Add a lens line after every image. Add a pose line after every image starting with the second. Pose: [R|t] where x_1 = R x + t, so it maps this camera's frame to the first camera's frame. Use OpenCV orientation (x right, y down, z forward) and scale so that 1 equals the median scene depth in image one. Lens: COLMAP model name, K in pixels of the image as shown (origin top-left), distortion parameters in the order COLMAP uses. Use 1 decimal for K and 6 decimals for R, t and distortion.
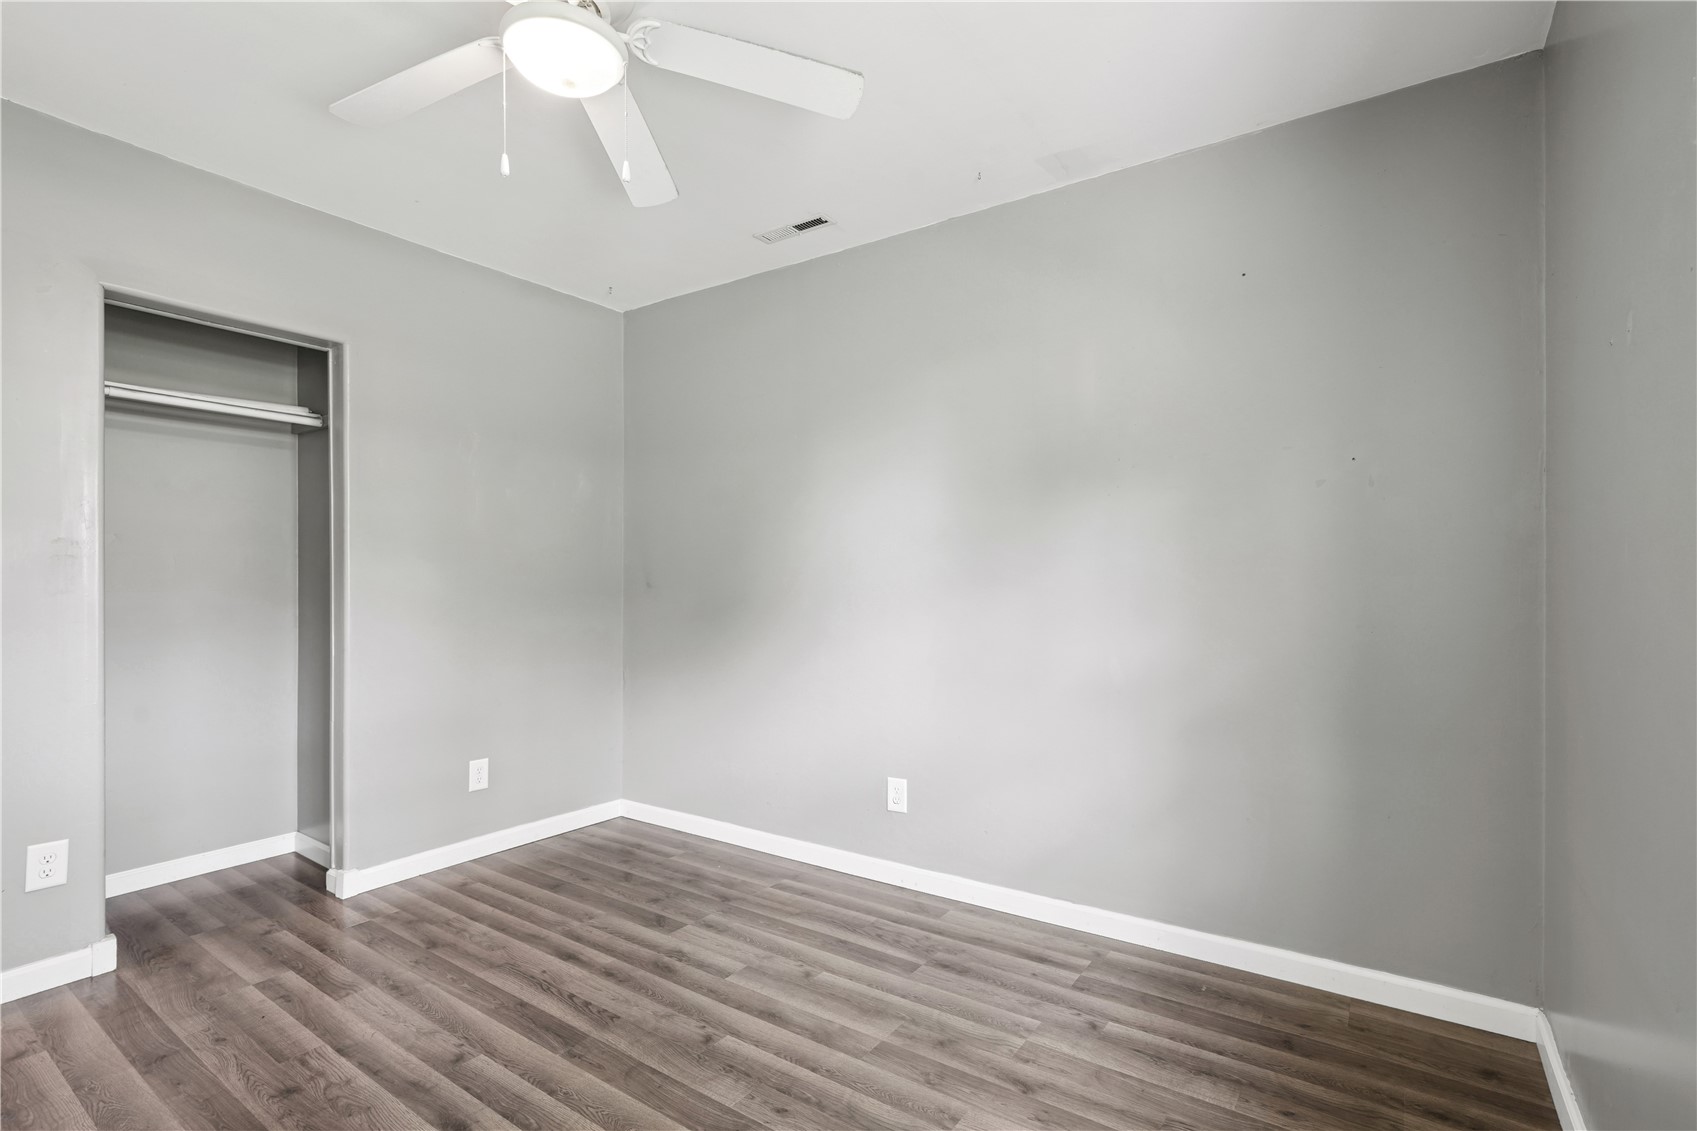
lens RADIAL K [[786.1, 0, 856.2], [0, 786.1, 580.1], [0, 0, 1]] dist [-0.055071, 0.027769]
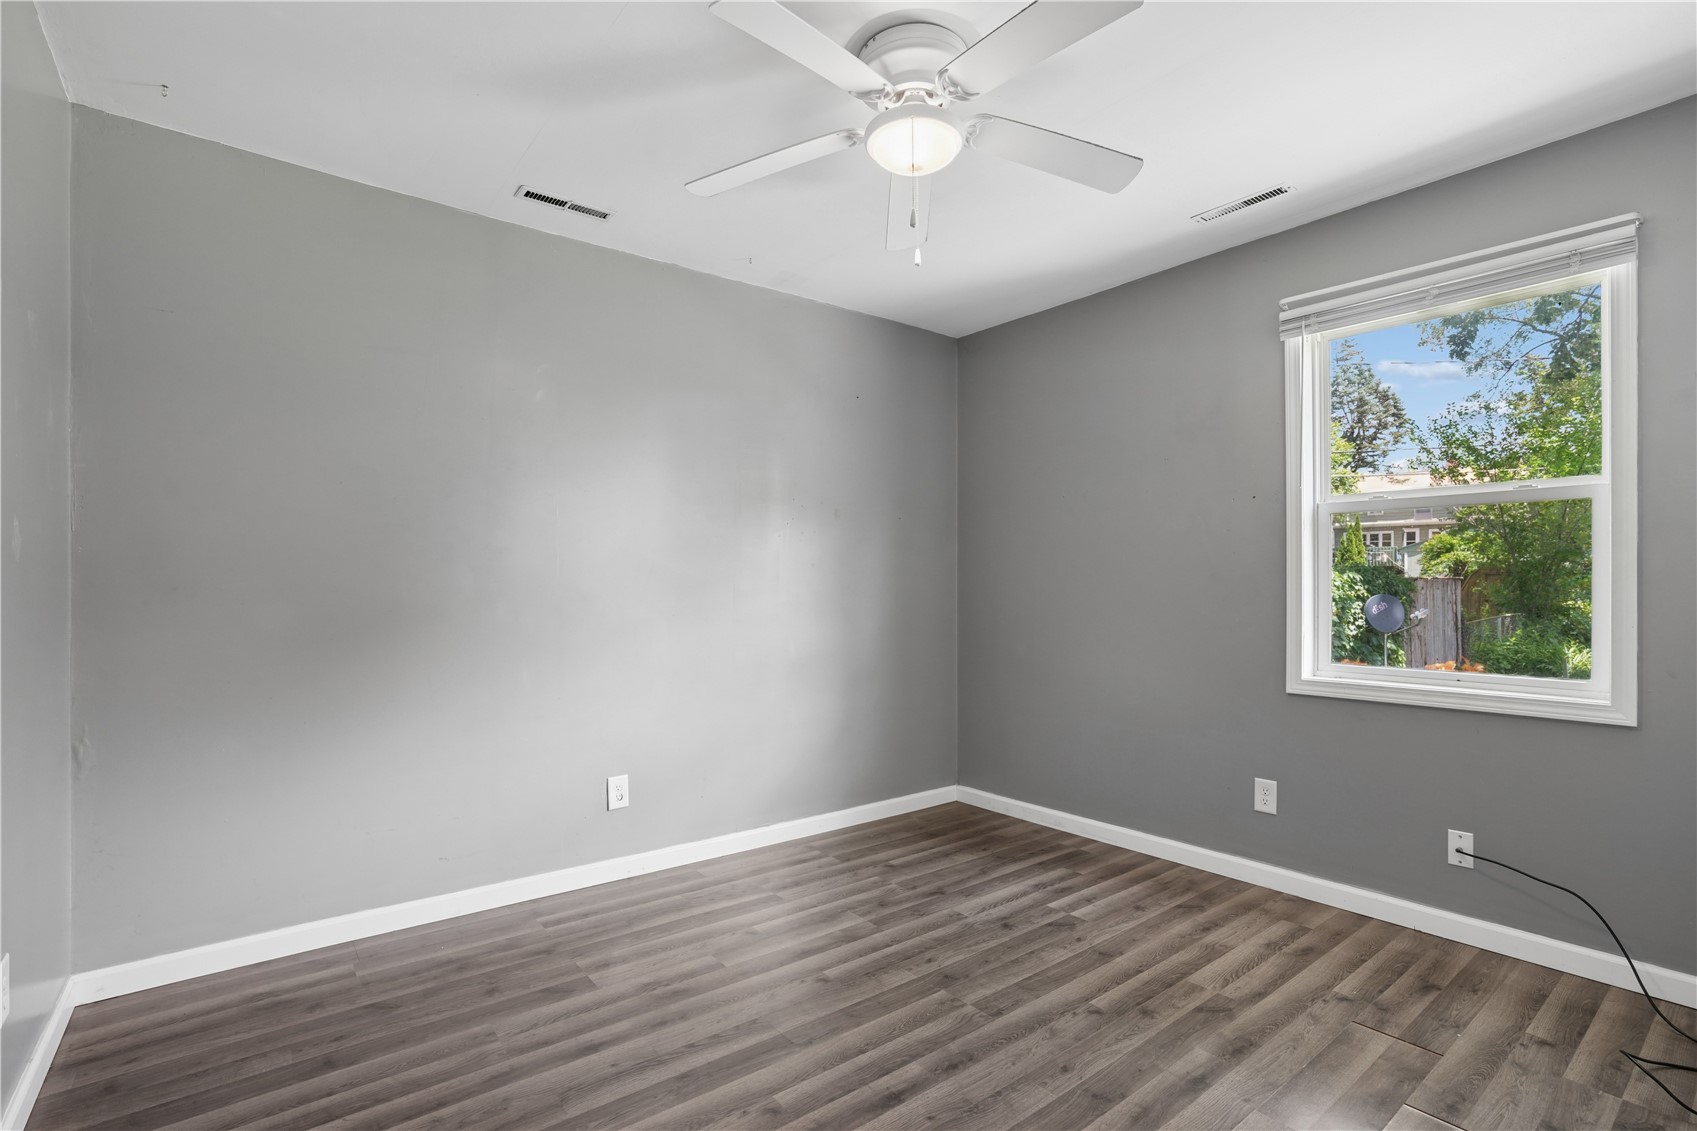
lens RADIAL K [[786.1, 0, 856.2], [0, 786.1, 580.1], [0, 0, 1]] dist [-0.055071, 0.027769]
pose [[0.307533, 0.006610, 0.951515, -1.015751], [-0.001931, 0.999978, -0.006322, -0.000220], [-0.951536, 0.000107, 0.307539, 0.466358]]
